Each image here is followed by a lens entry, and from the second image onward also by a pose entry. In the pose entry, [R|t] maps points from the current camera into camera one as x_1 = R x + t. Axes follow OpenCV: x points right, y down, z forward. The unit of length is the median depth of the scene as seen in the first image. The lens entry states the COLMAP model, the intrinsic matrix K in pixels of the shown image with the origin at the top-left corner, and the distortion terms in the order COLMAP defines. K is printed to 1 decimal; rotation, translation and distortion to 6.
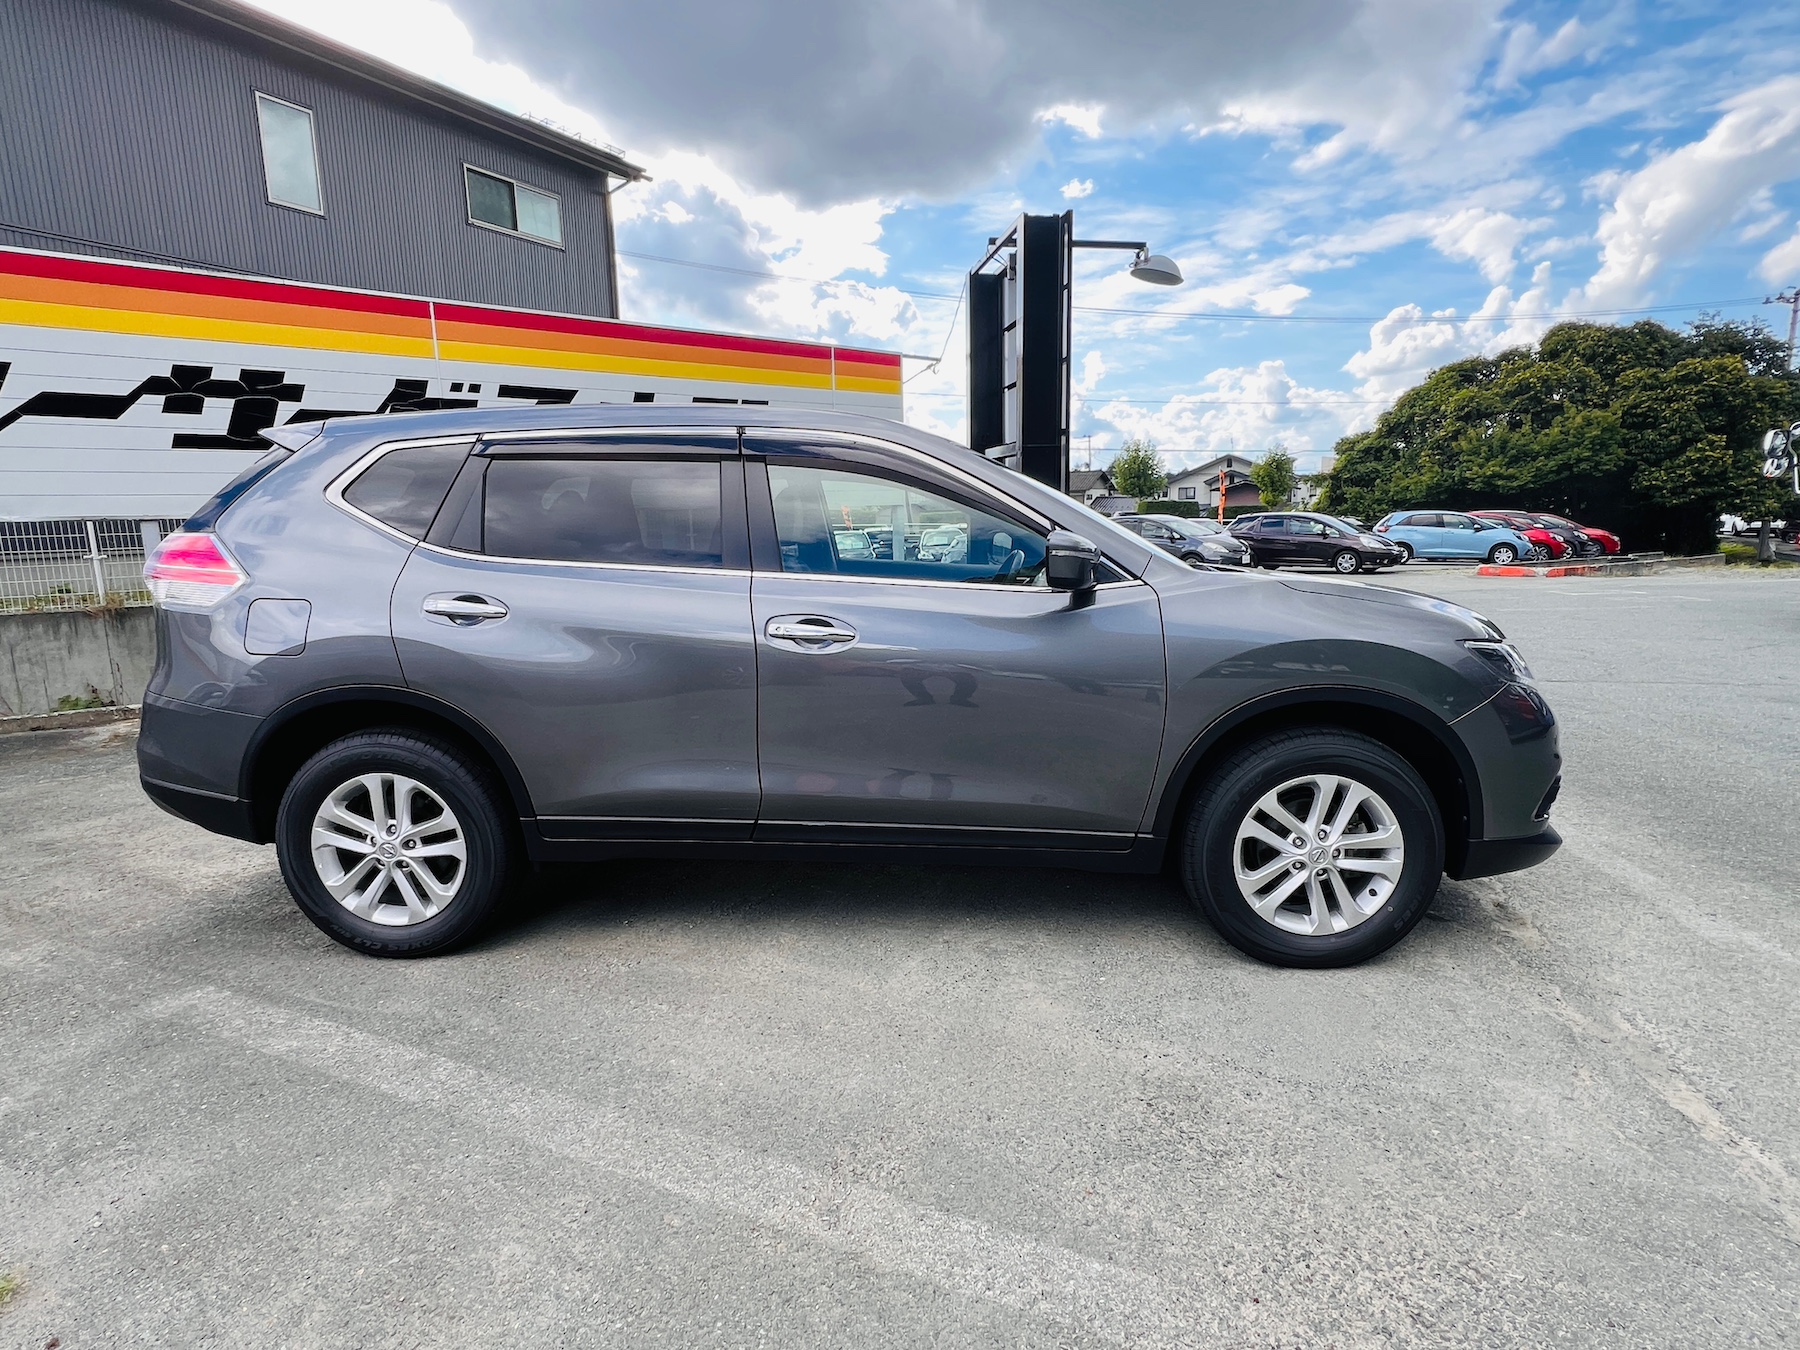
lens RADIAL K [[934.0, 0, 903.5], [0, 934.0, 672.1], [0, 0, 1]] dist [-0.008738, 0.002837]
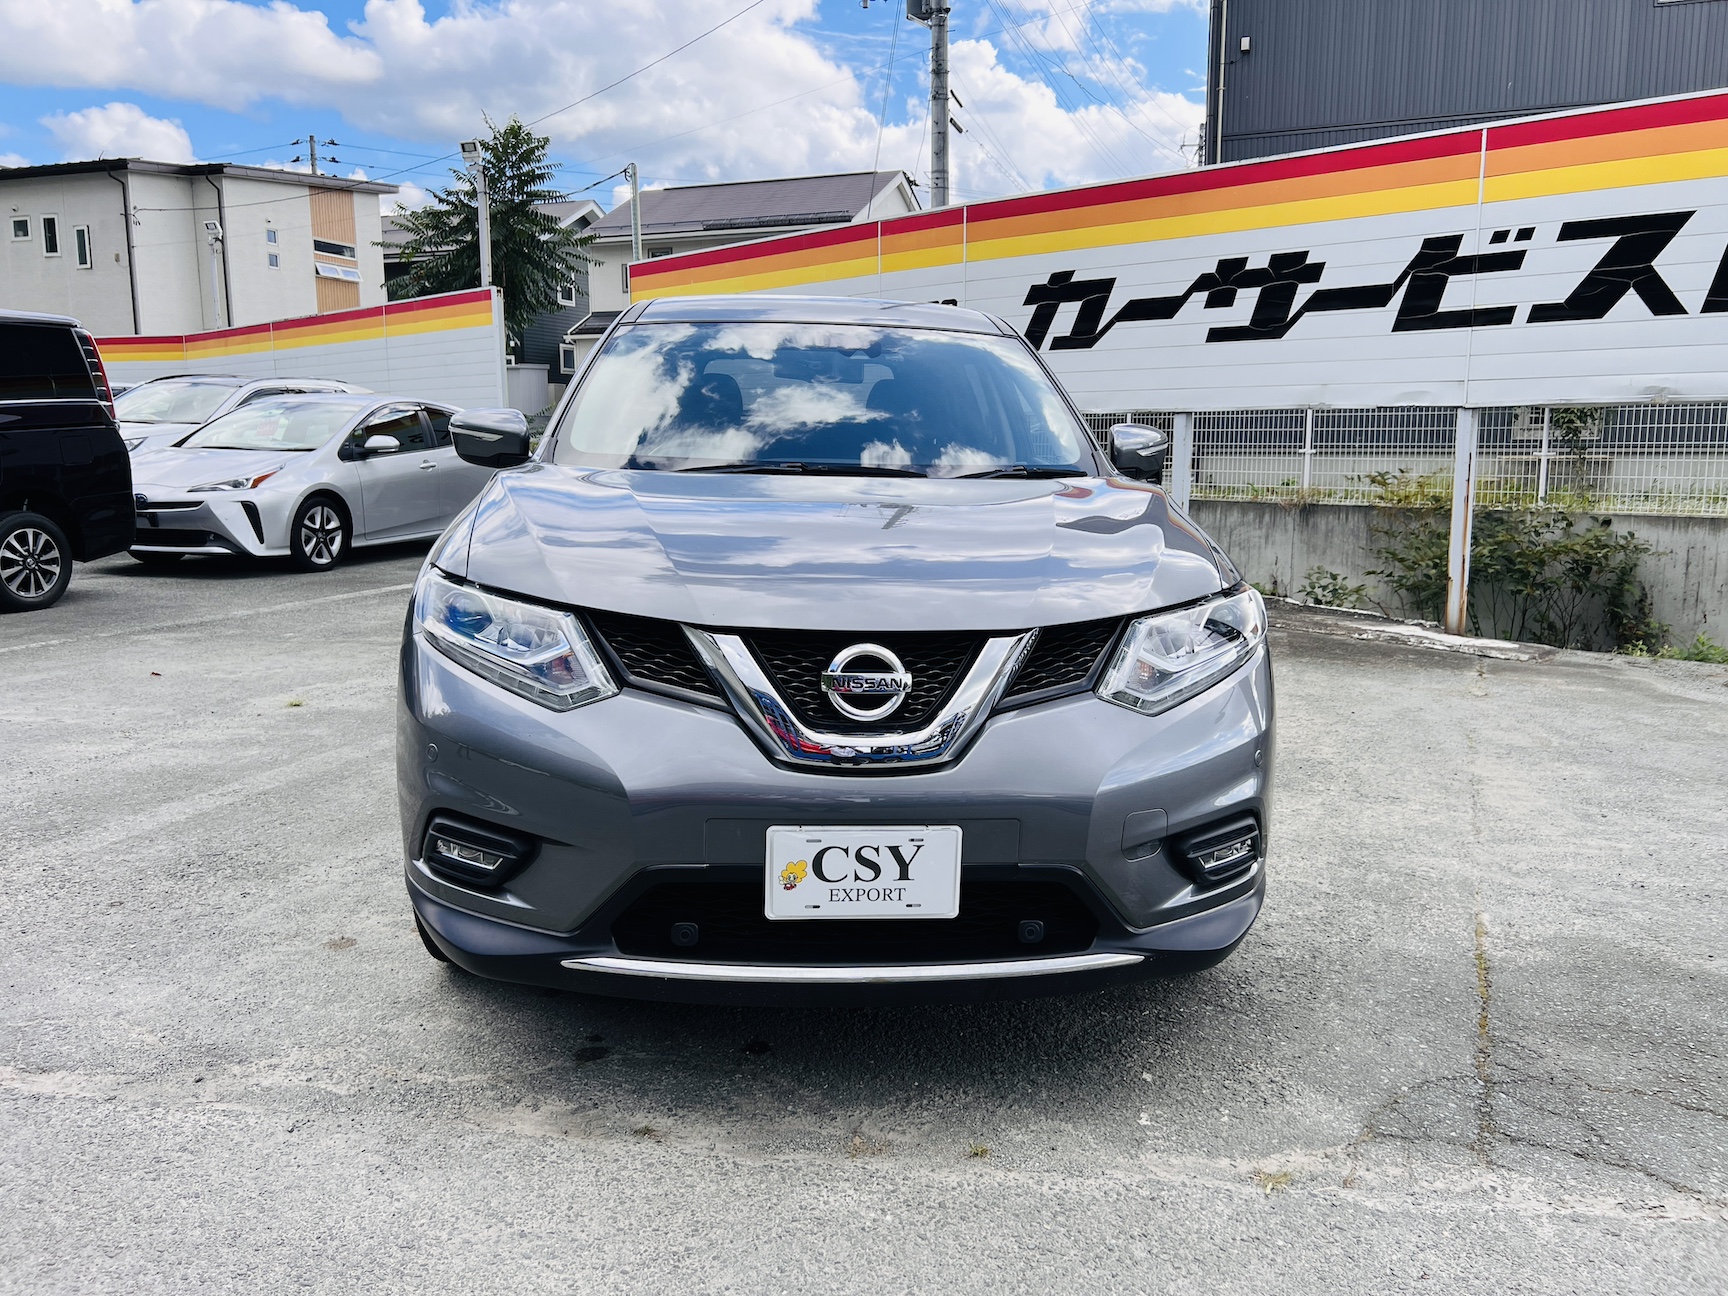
lens RADIAL K [[1312.4, 0, 871.5], [0, 1312.4, 641.3], [0, 0, 1]] dist [0.046065, -0.045706]
pose [[0.126577, 0.172592, -0.976827, 0.628623], [-0.171320, 0.973753, 0.149850, -0.072850], [0.977051, 0.148382, 0.152823, 0.453538]]
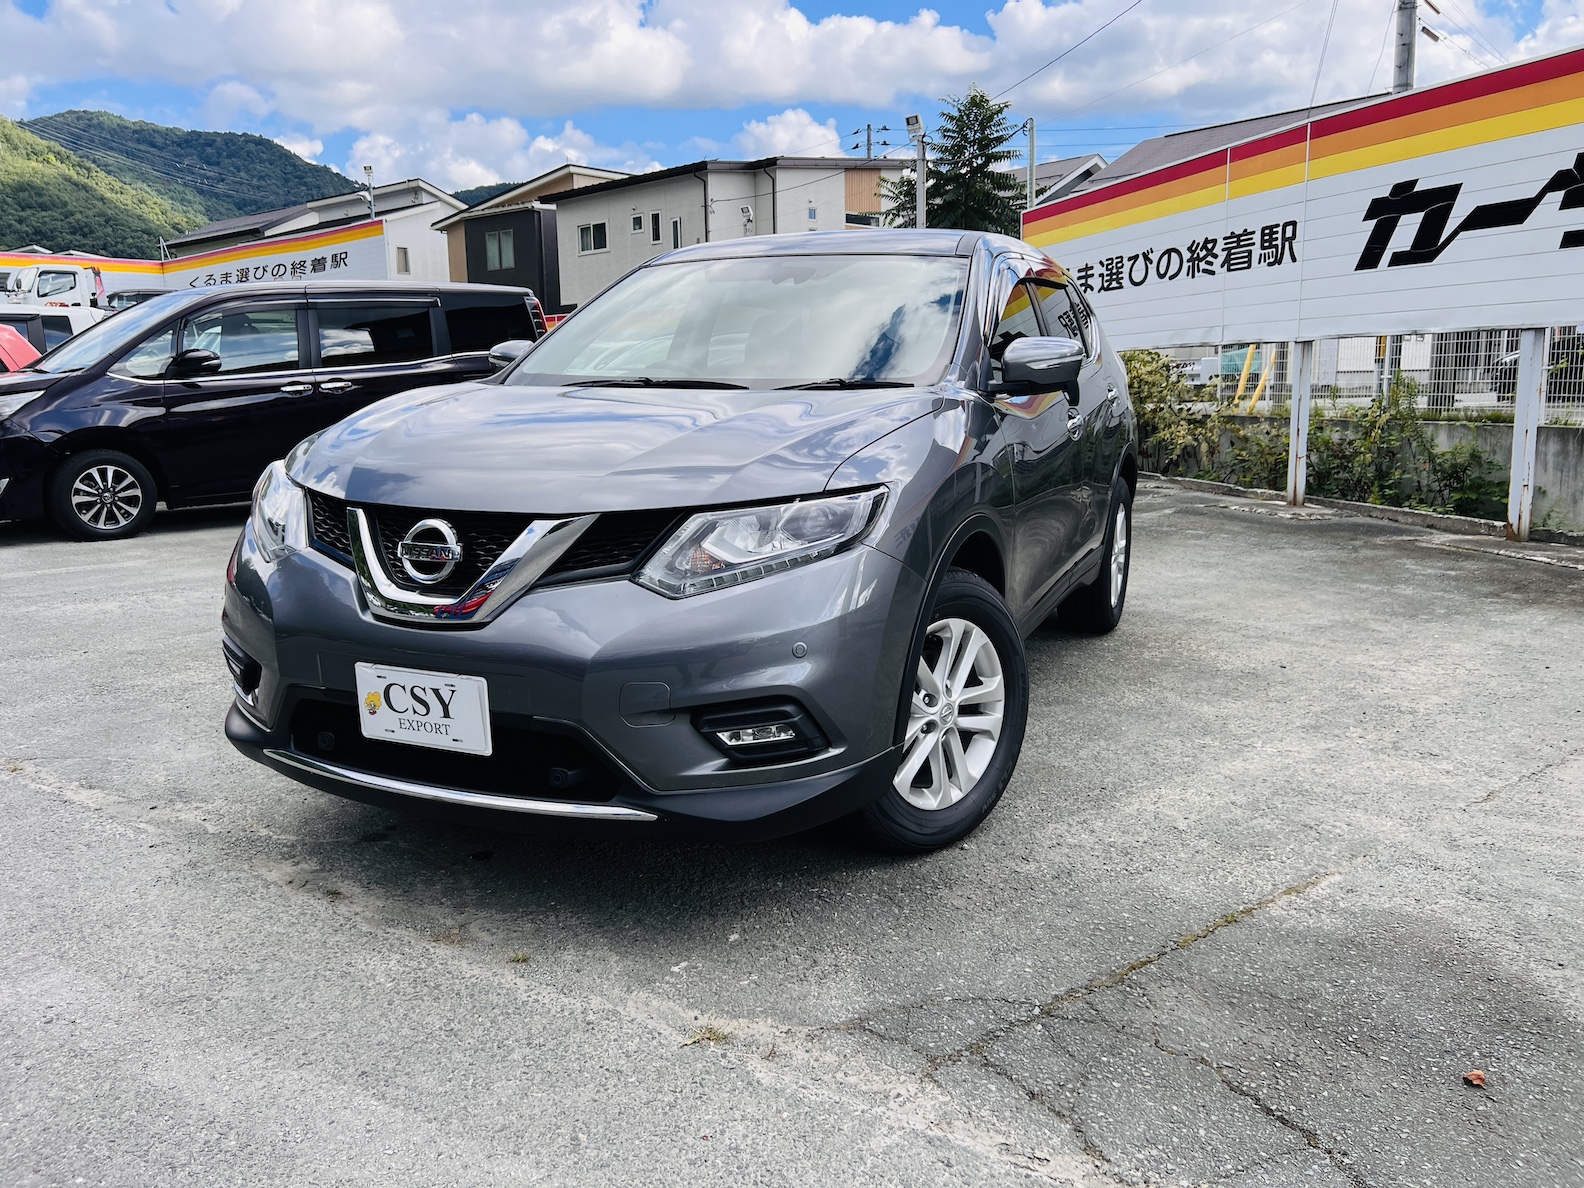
lens RADIAL K [[1203.0, 0, 795.1], [0, 1203.0, 592.7], [0, 0, 1]] dist [0.046065, -0.045706]
pose [[-0.350466, 0.186255, -0.917869, 0.607827], [-0.136181, 0.959477, 0.246696, -0.106544], [0.926622, 0.211454, -0.310900, 0.722835]]
